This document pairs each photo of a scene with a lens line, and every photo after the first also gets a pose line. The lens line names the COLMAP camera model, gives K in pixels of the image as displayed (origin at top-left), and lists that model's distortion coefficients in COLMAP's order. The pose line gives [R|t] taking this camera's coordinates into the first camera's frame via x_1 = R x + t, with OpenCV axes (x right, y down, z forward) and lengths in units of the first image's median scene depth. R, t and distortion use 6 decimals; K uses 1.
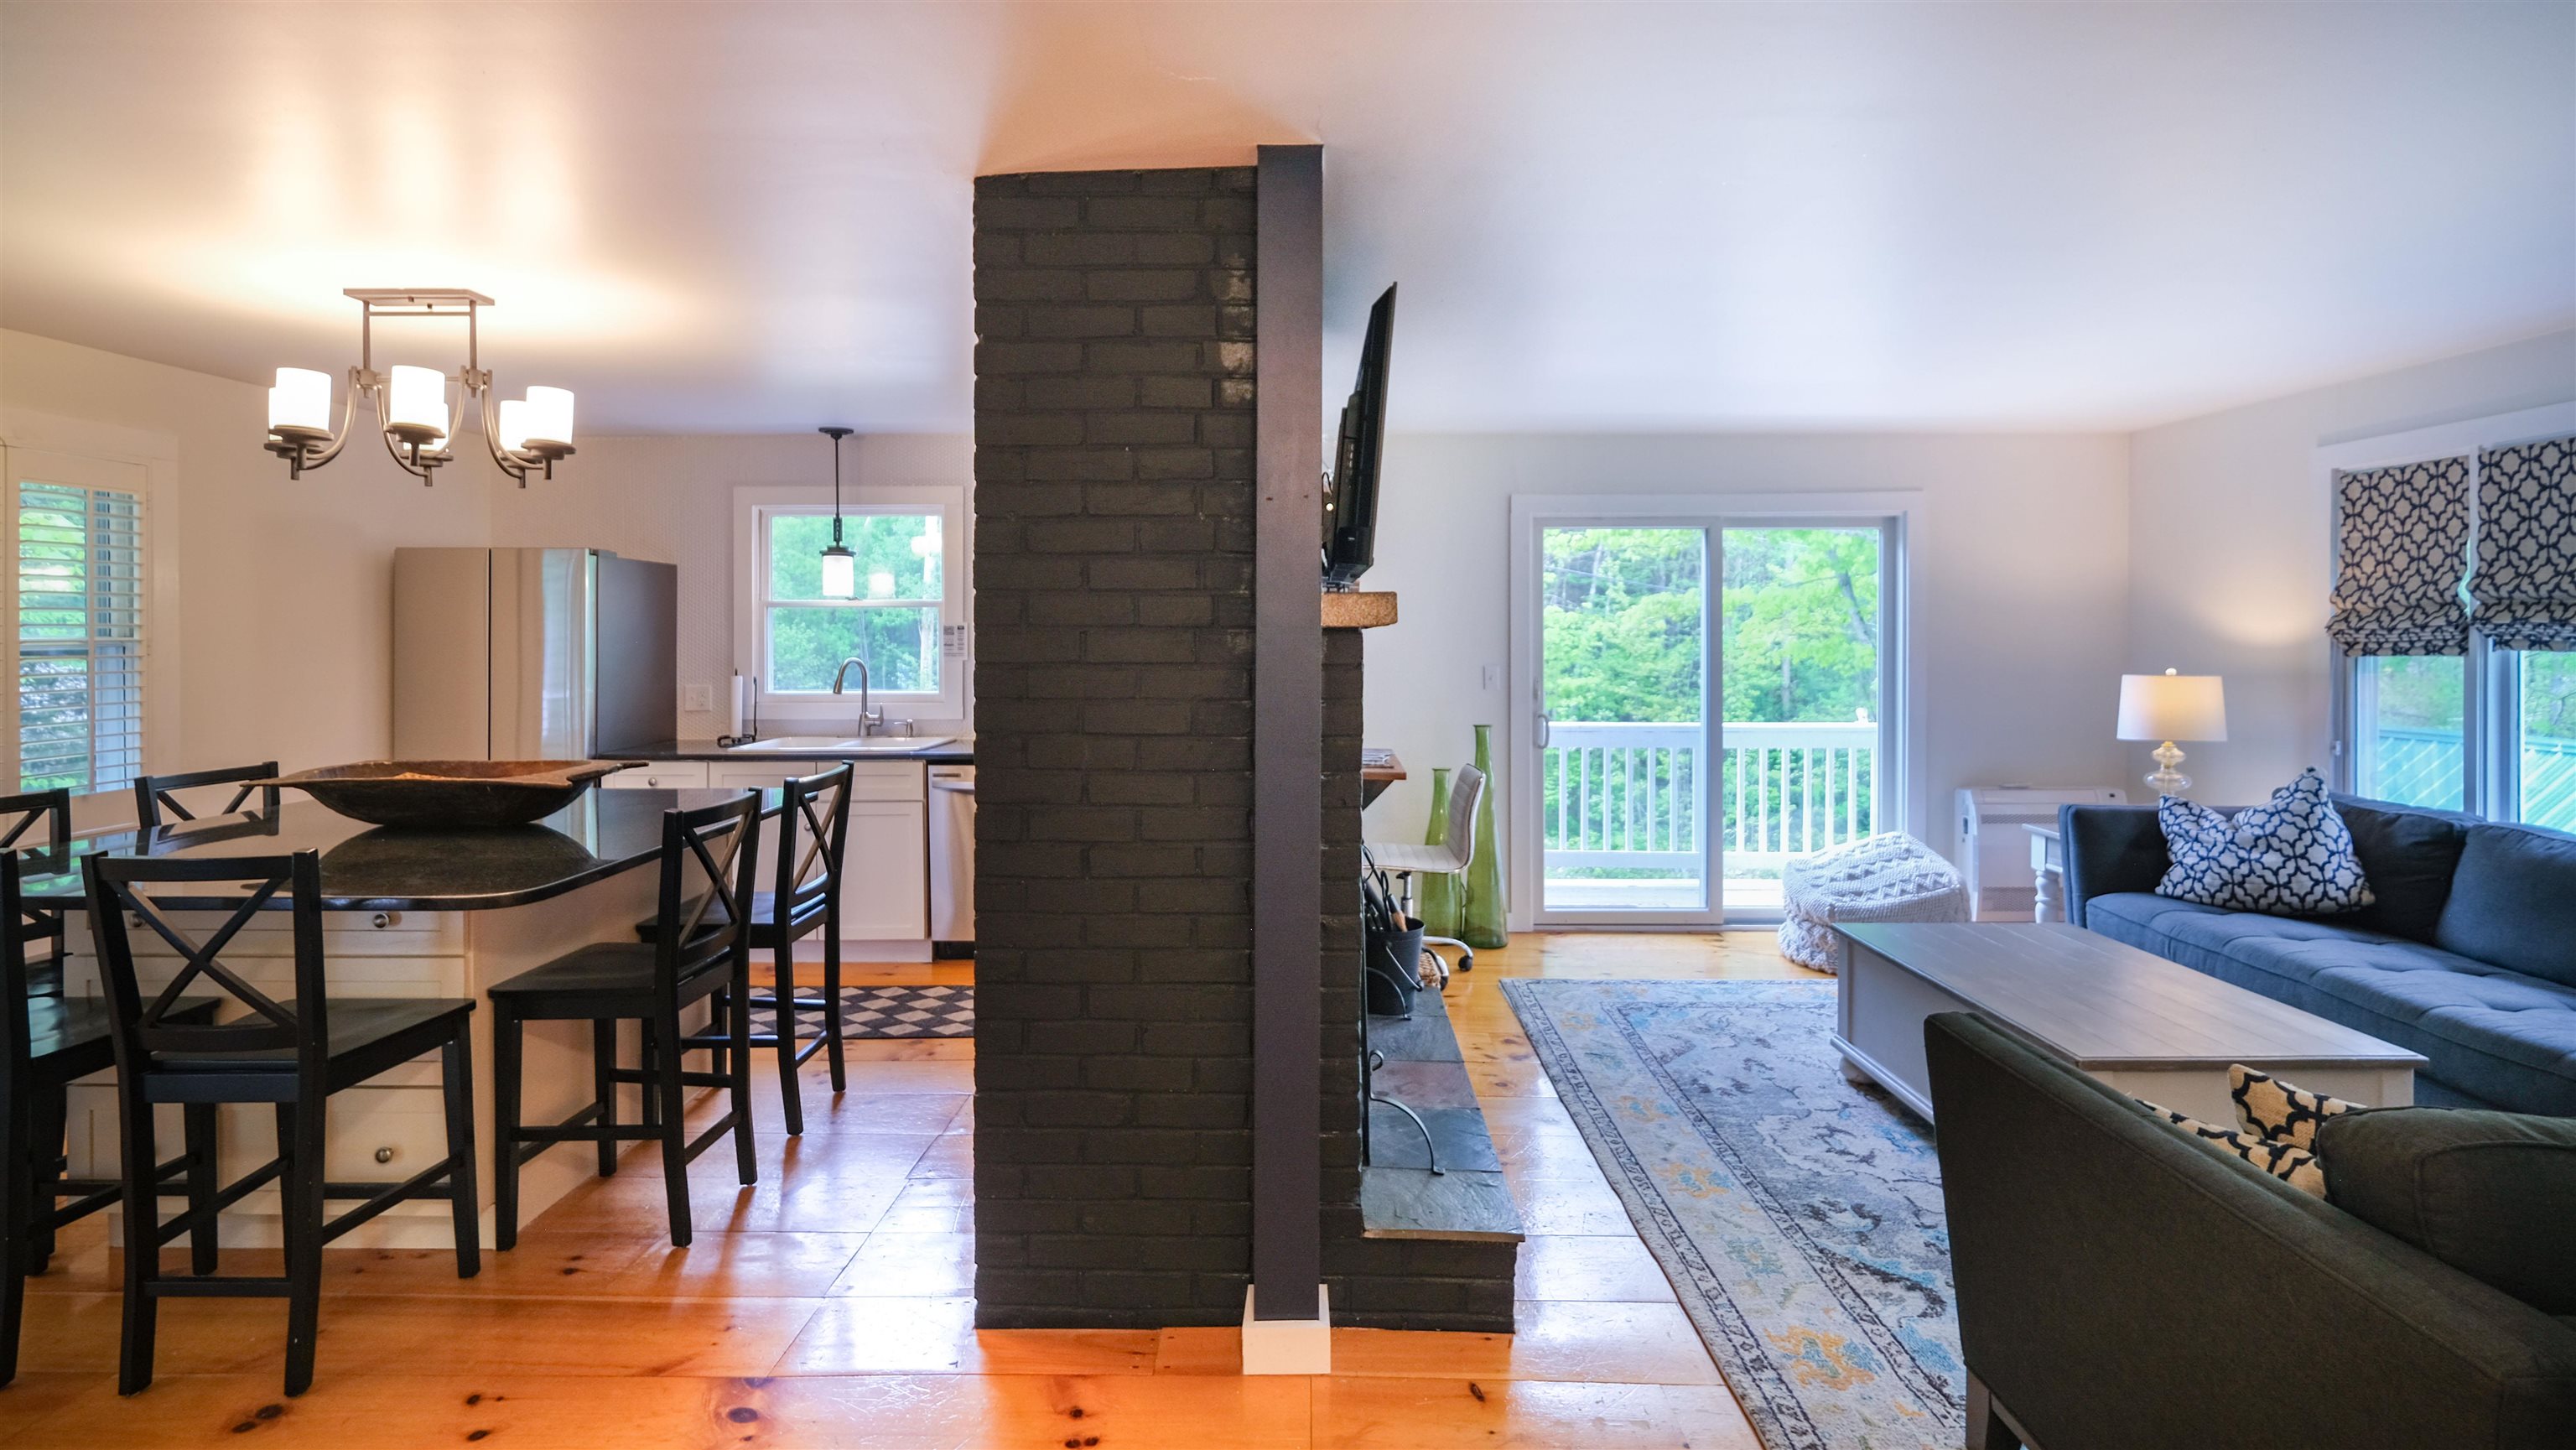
lens RADIAL K [[1185.4, 0, 1302.5], [0, 1185.4, 651.9], [0, 0, 1]] dist [-0.003463, -0.000752]
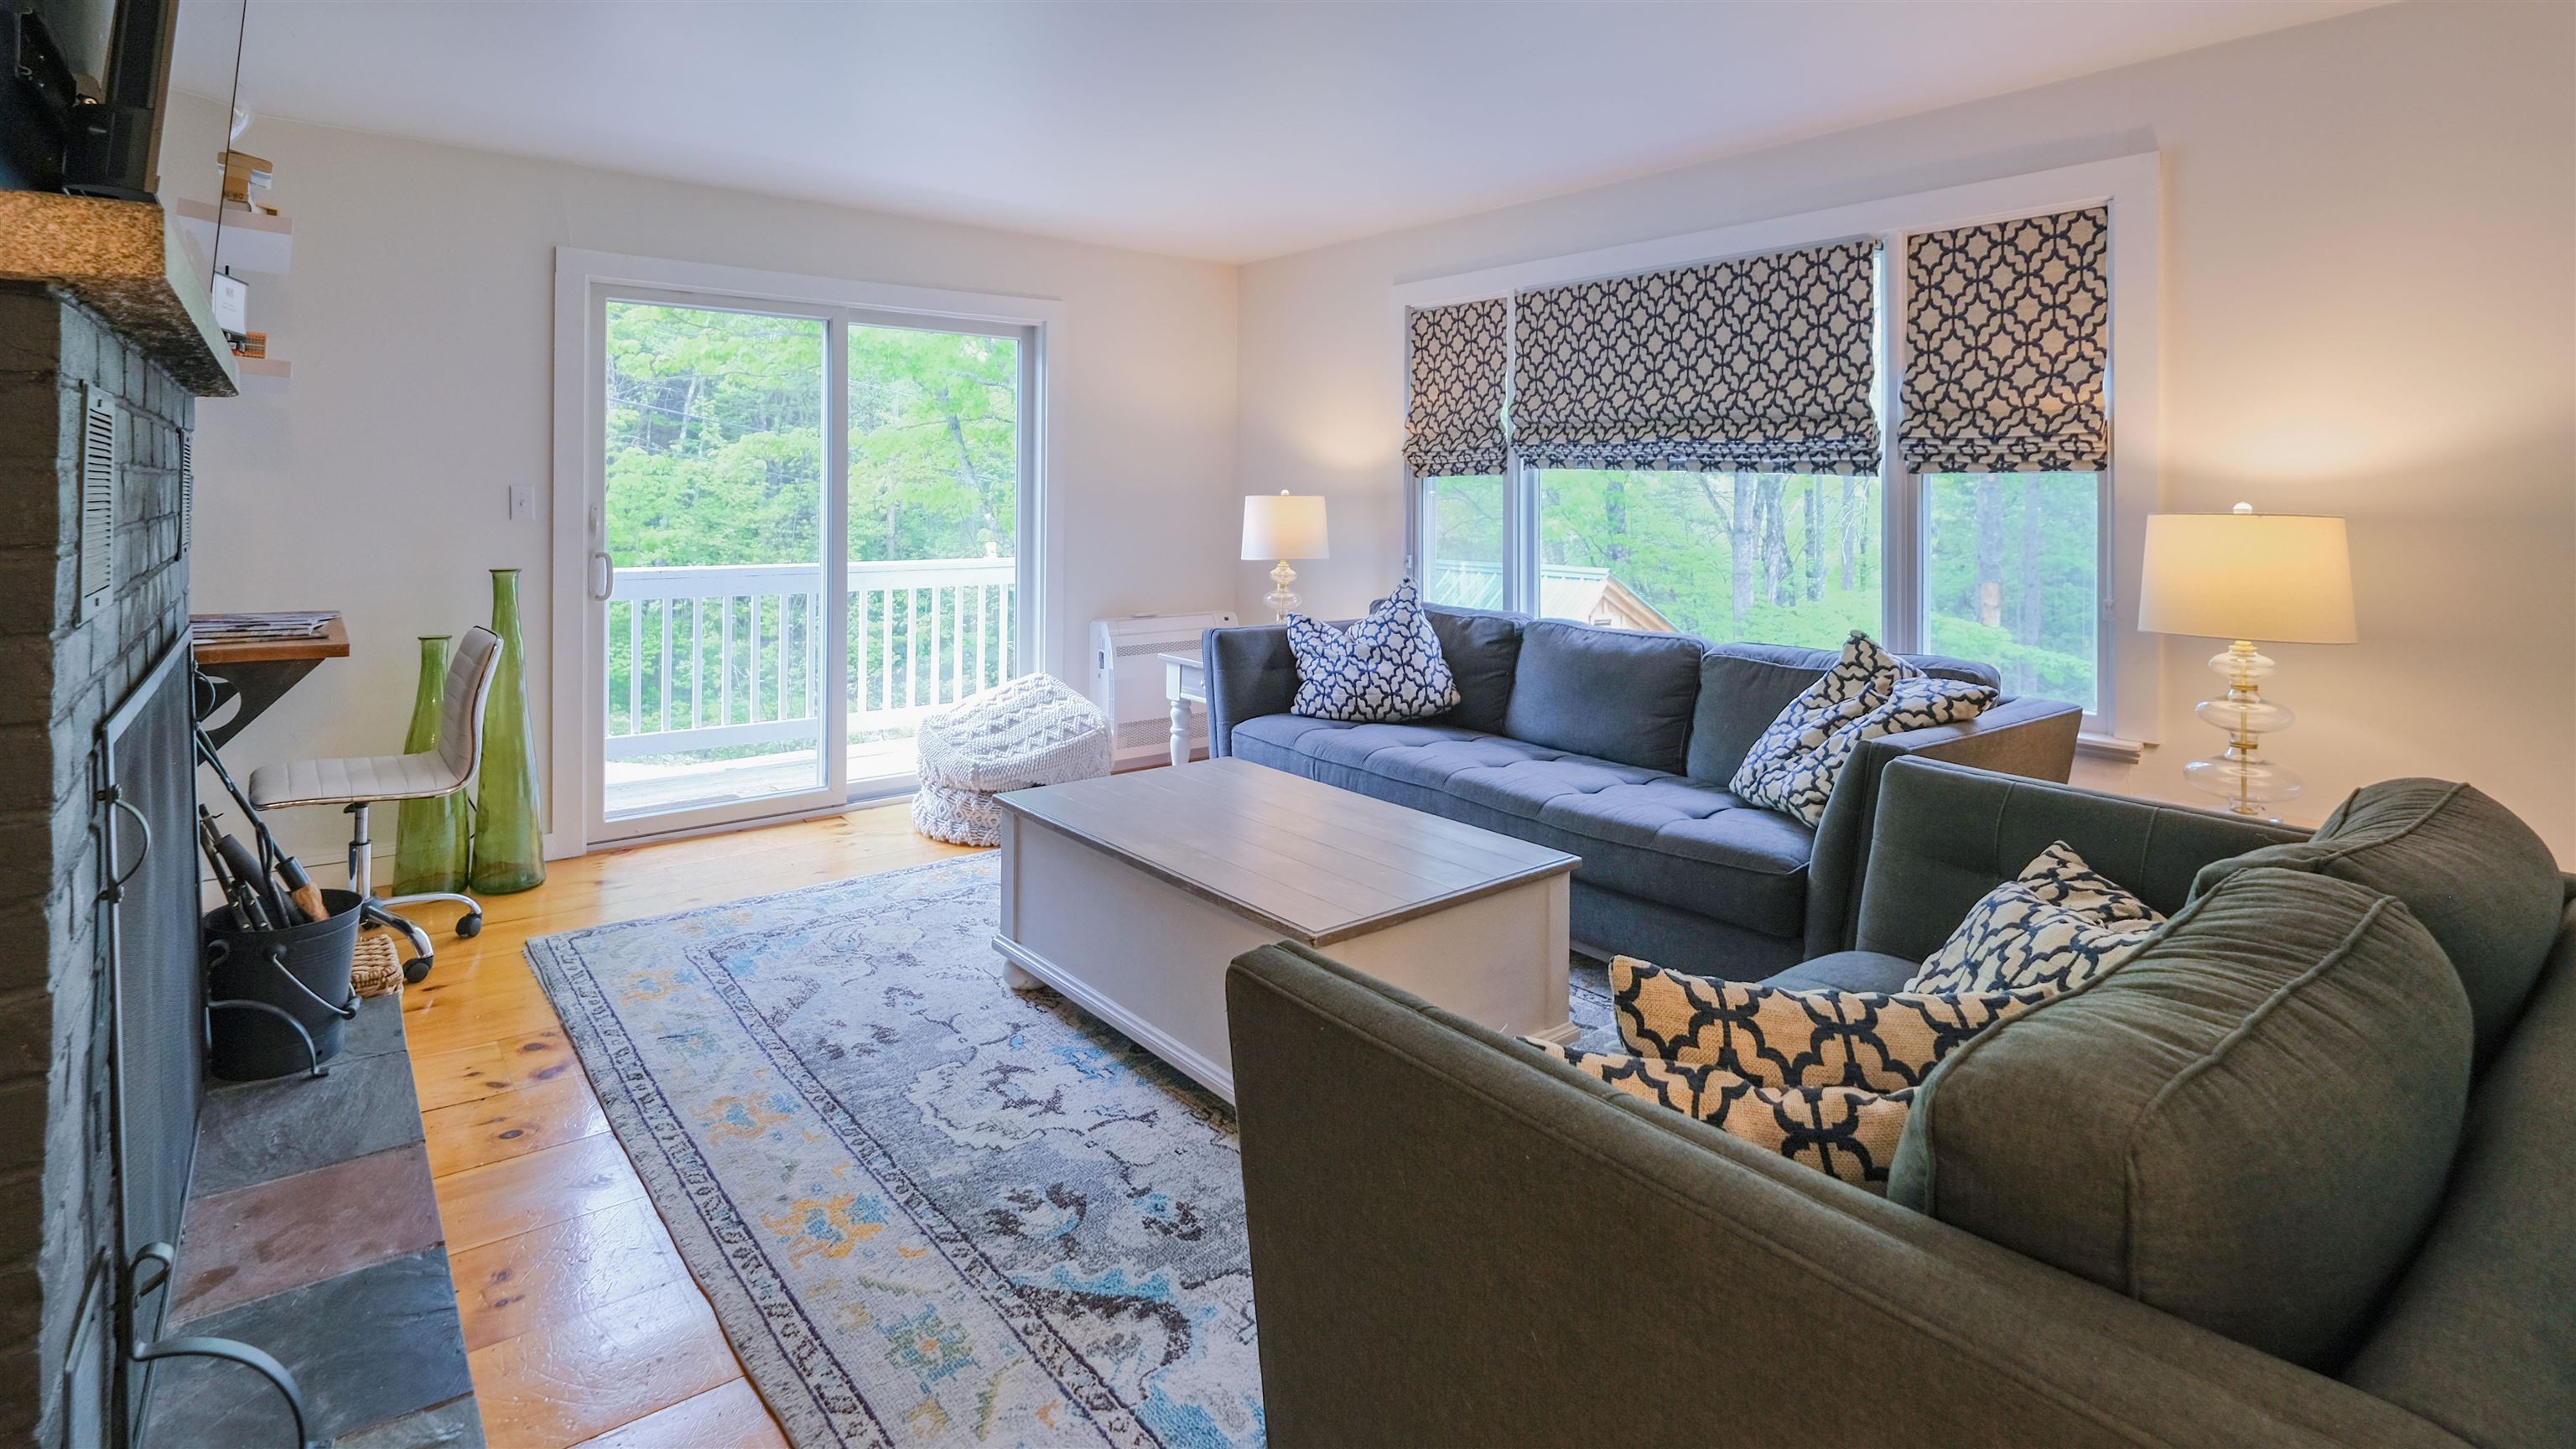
lens RADIAL K [[1206.4, 0, 1239.6], [0, 1206.4, 494.9], [0, 0, 1]] dist [-0.002469, -0.000855]
pose [[0.782462, 0.007008, 0.622659, 0.068547], [-0.001632, 0.999956, -0.009204, 0.034166], [-0.622697, 0.006186, 0.782439, 0.255865]]
